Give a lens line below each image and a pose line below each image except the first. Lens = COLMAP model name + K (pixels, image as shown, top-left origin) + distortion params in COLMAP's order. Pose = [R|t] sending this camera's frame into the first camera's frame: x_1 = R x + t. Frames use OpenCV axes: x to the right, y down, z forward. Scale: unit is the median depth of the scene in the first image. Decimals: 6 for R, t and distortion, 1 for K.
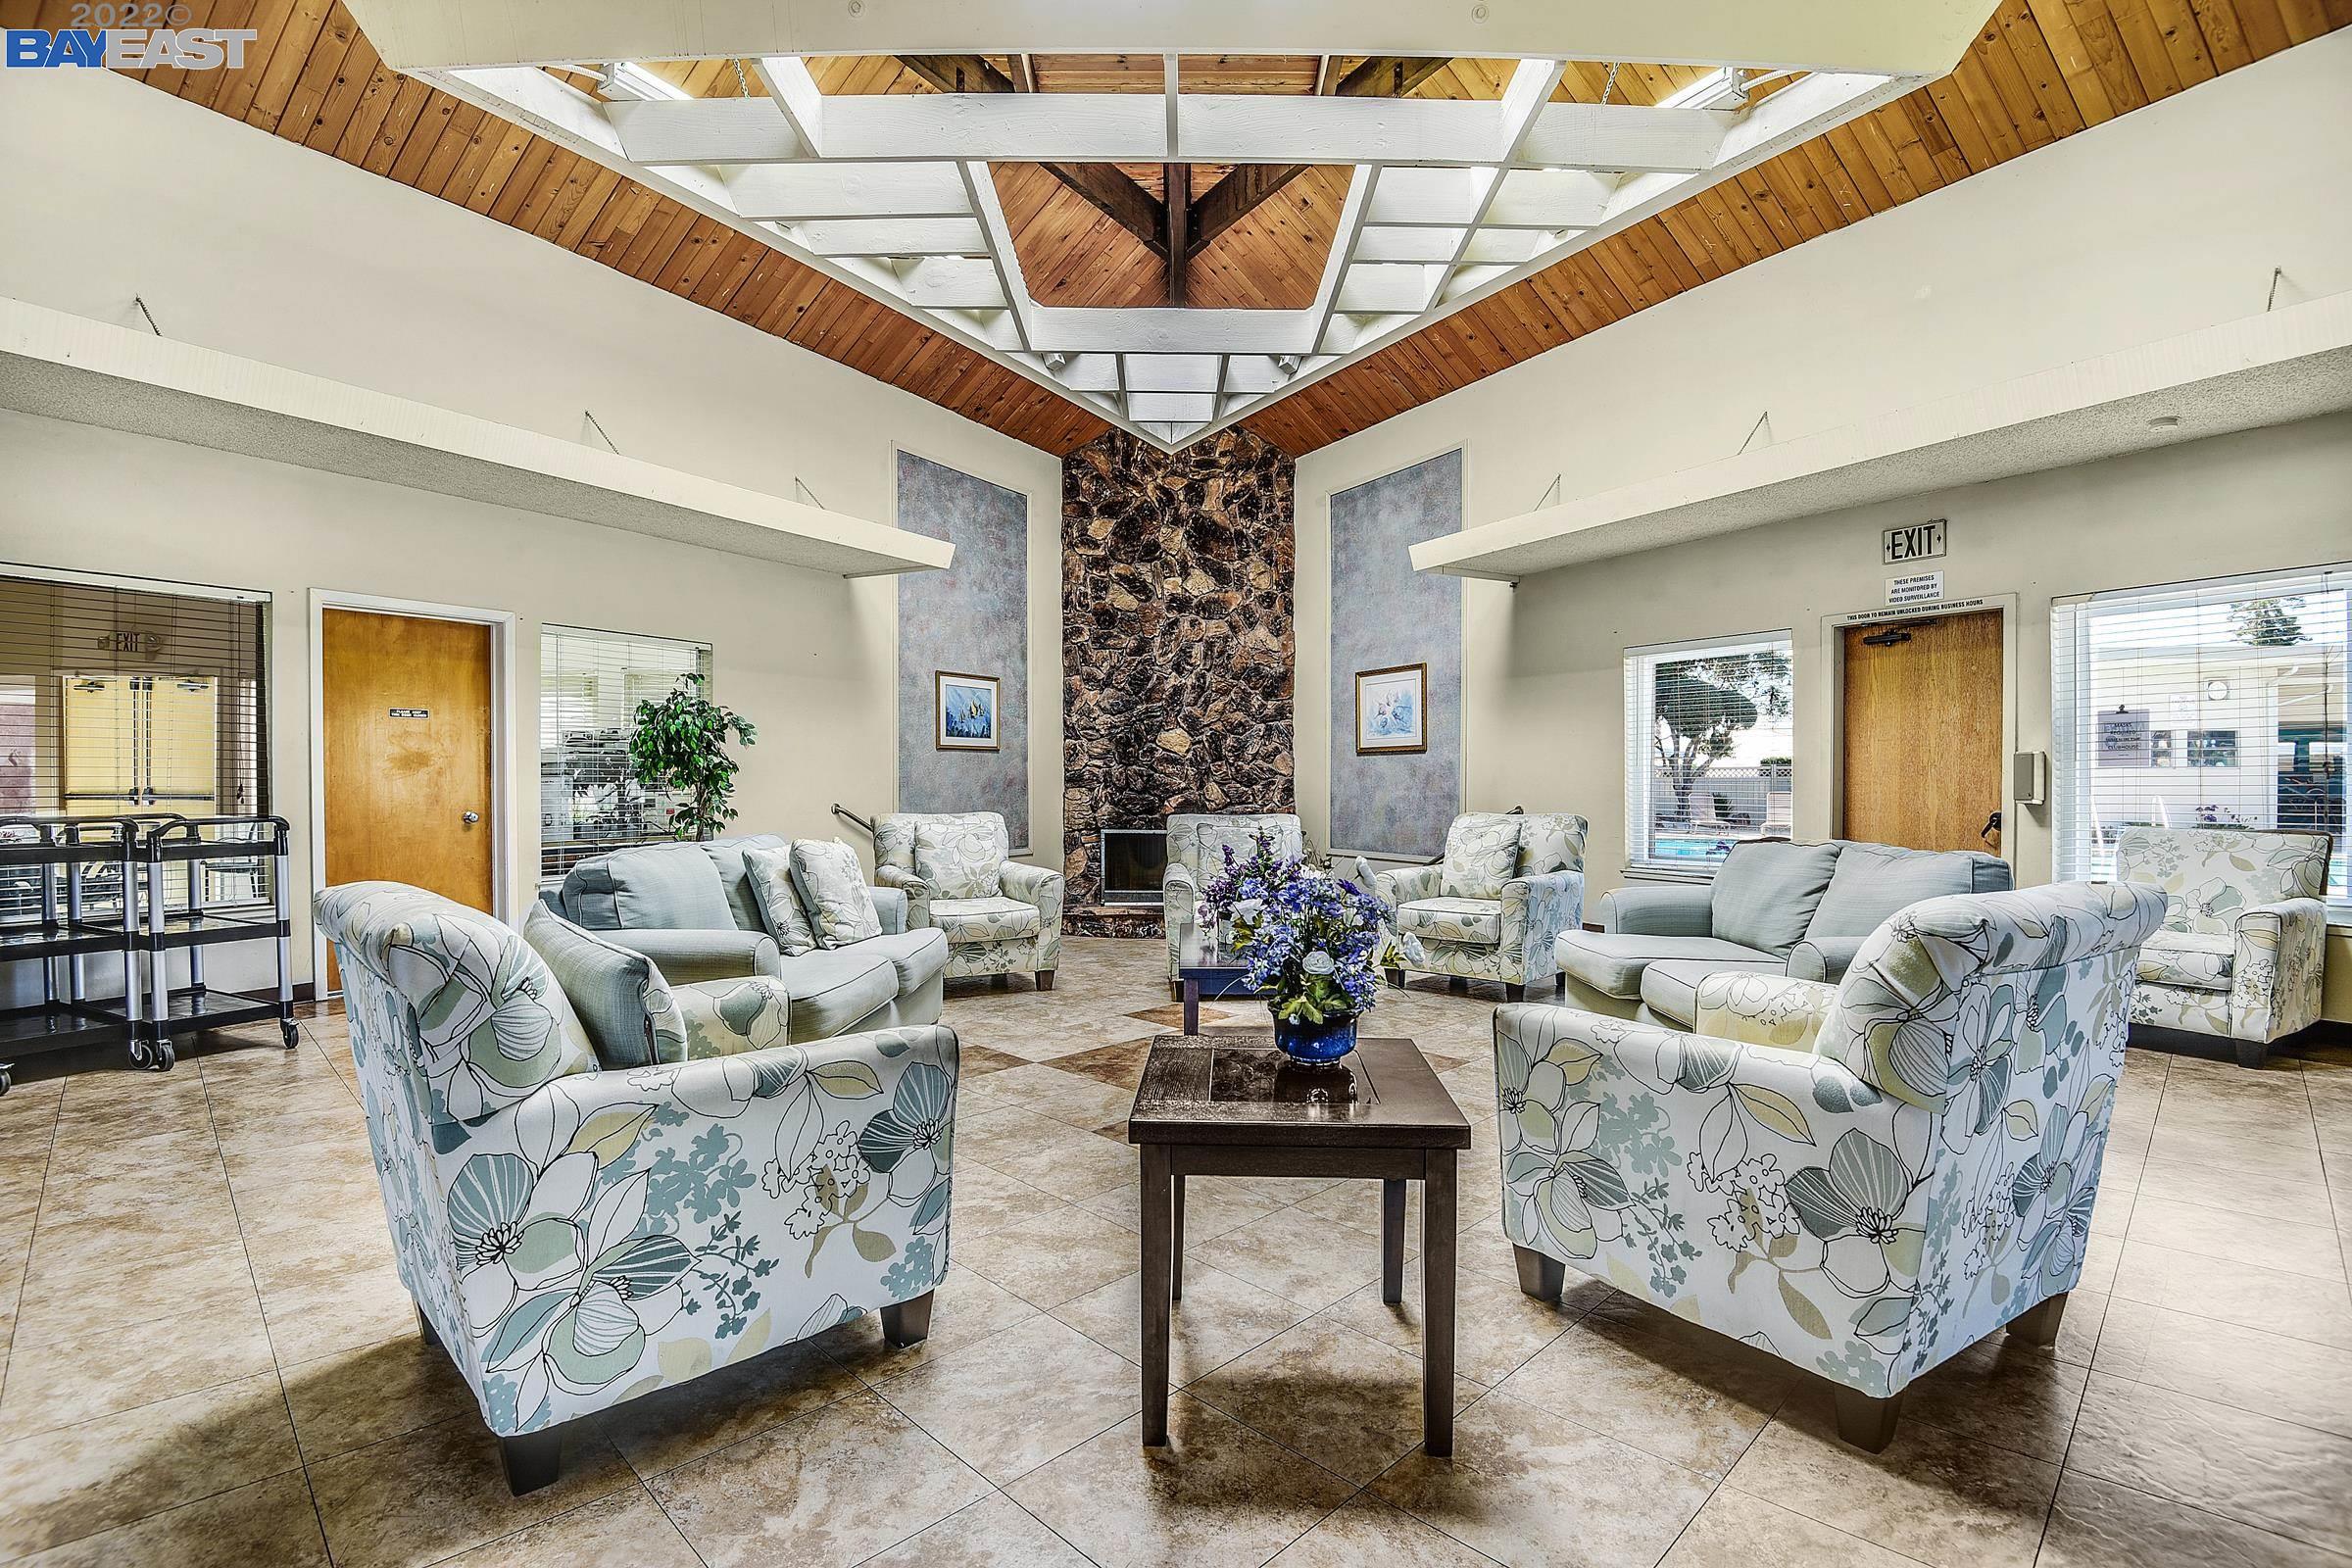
lens RADIAL K [[1092.2, 0, 1166.9], [0, 1092.2, 796.3], [0, 0, 1]] dist [-0.042806, -0.000992]
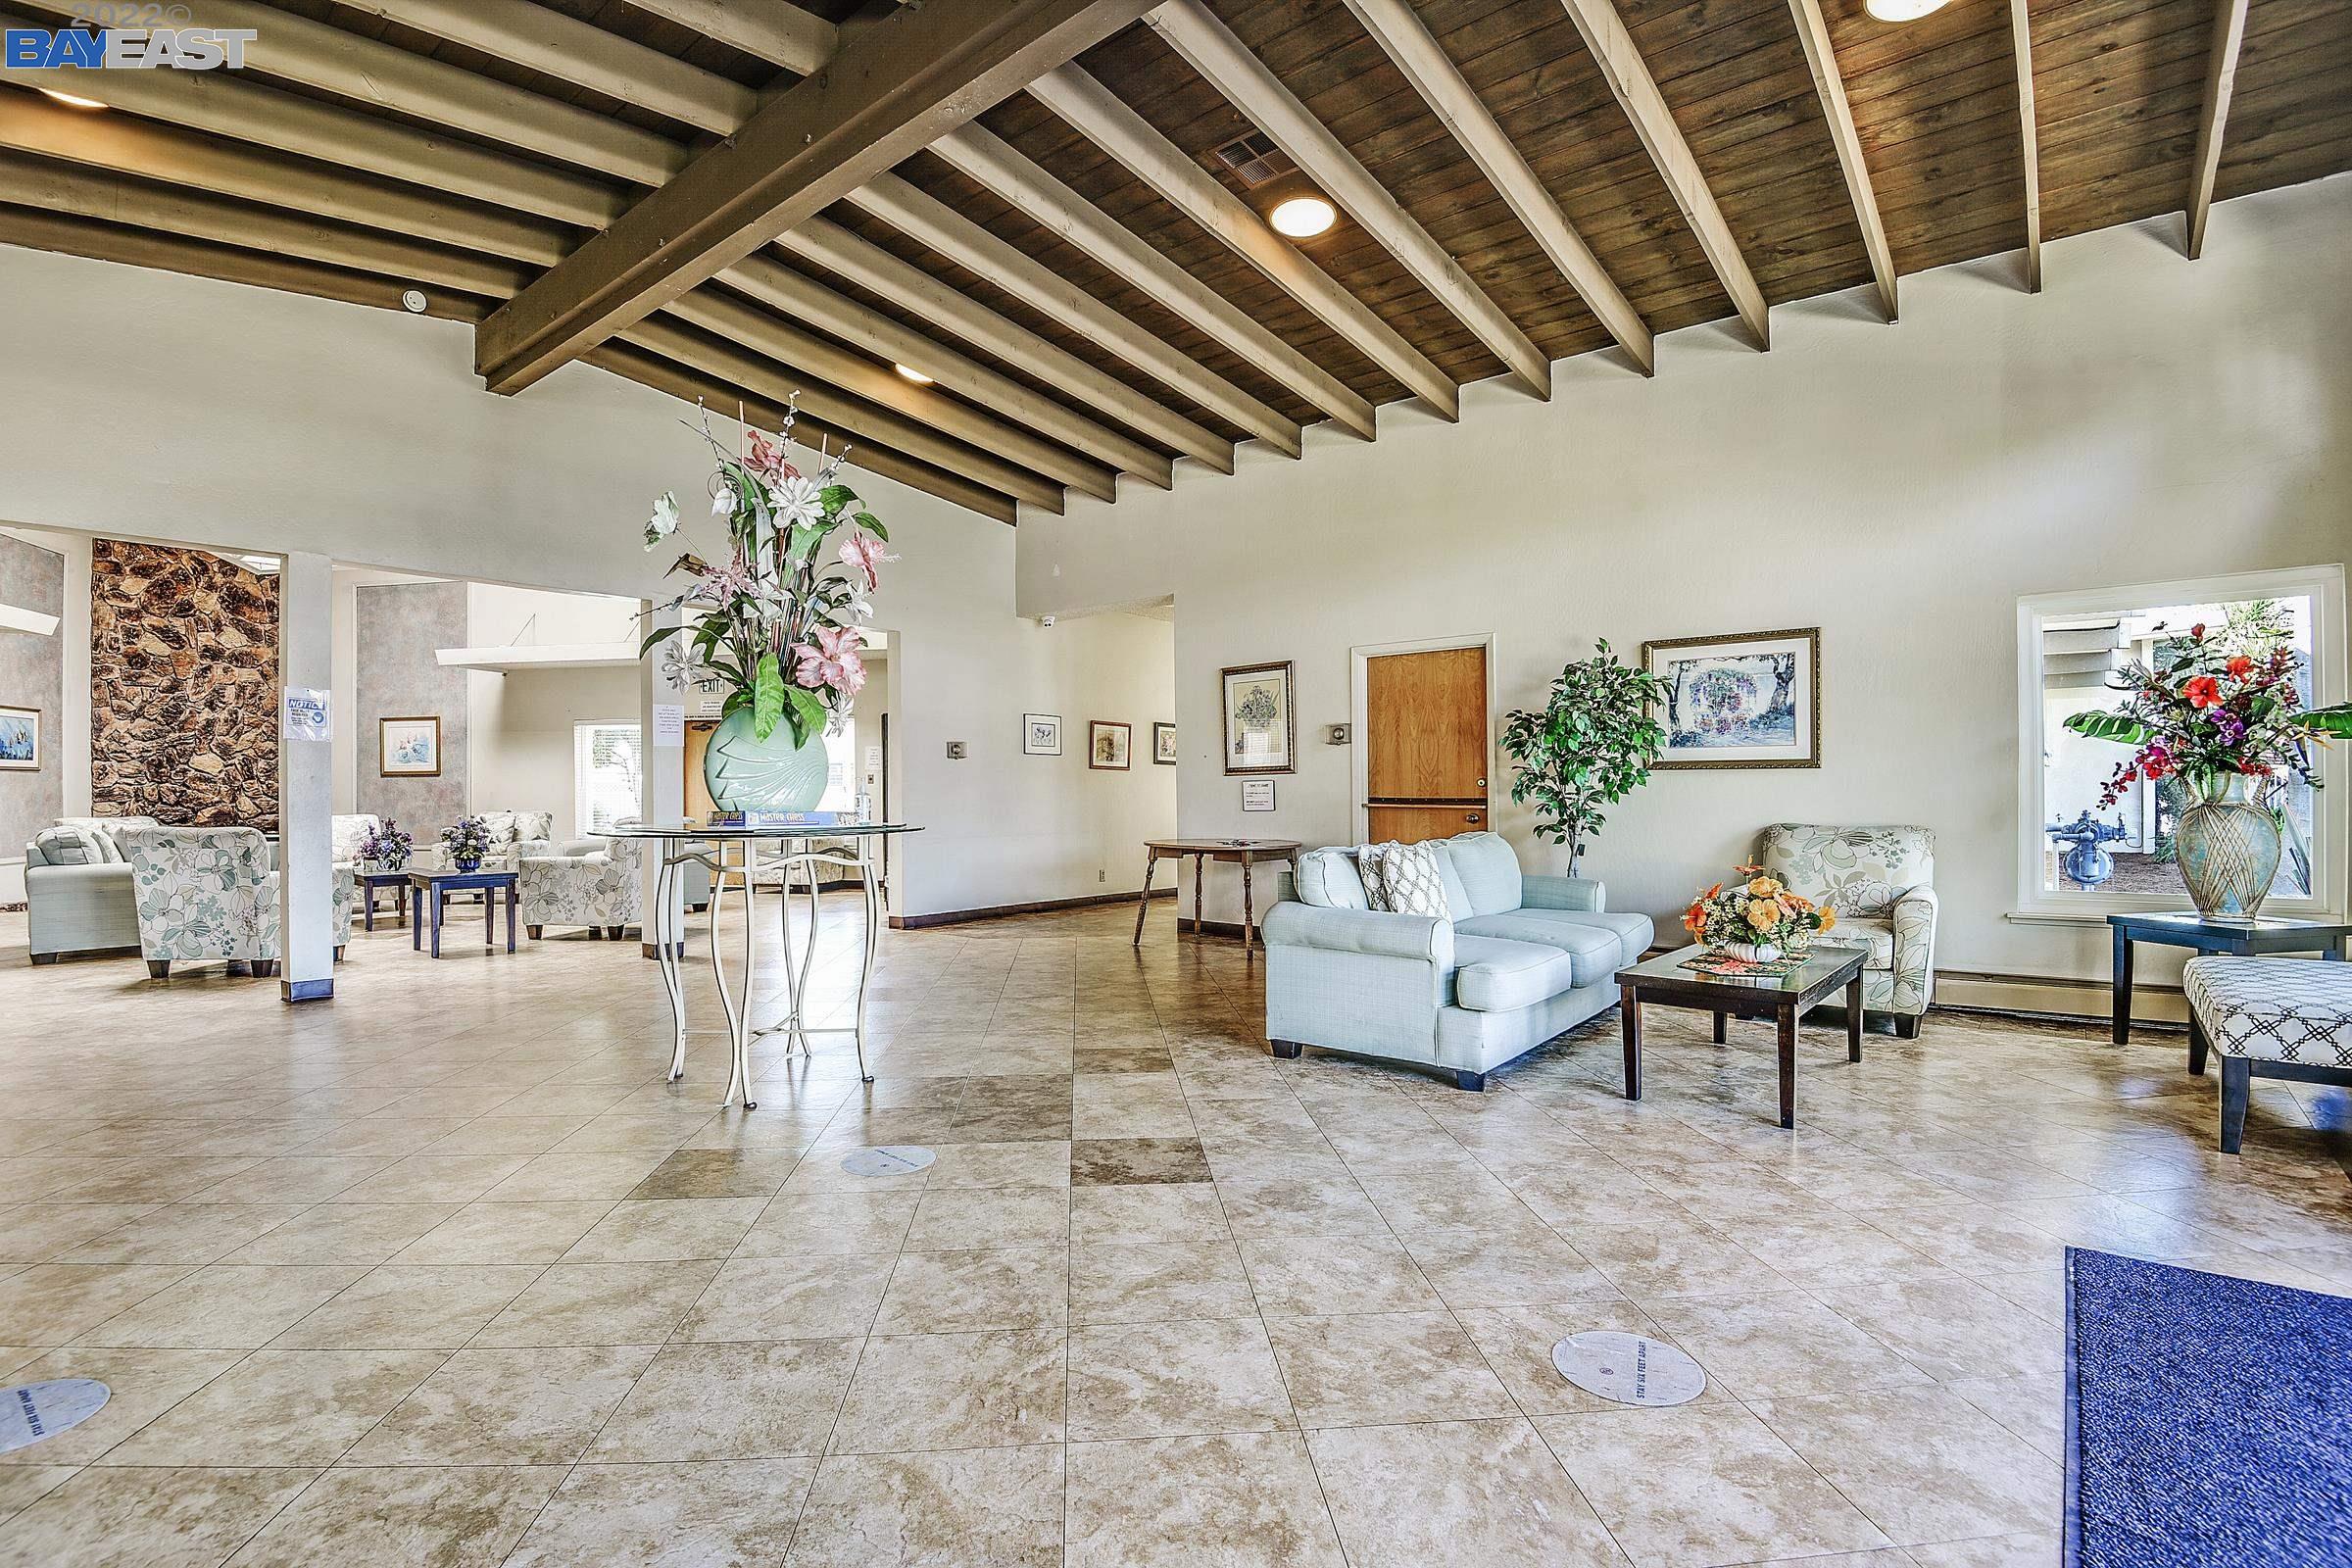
lens RADIAL K [[1092.2, 0, 1169.9], [0, 1092.2, 797.5], [0, 0, 1]] dist [-0.042806, -0.000992]
pose [[0.634315, -0.004498, 0.773061, -0.225286], [0.013785, 0.999890, -0.005493, 0.009525], [-0.772952, 0.014141, 0.634307, -0.607677]]
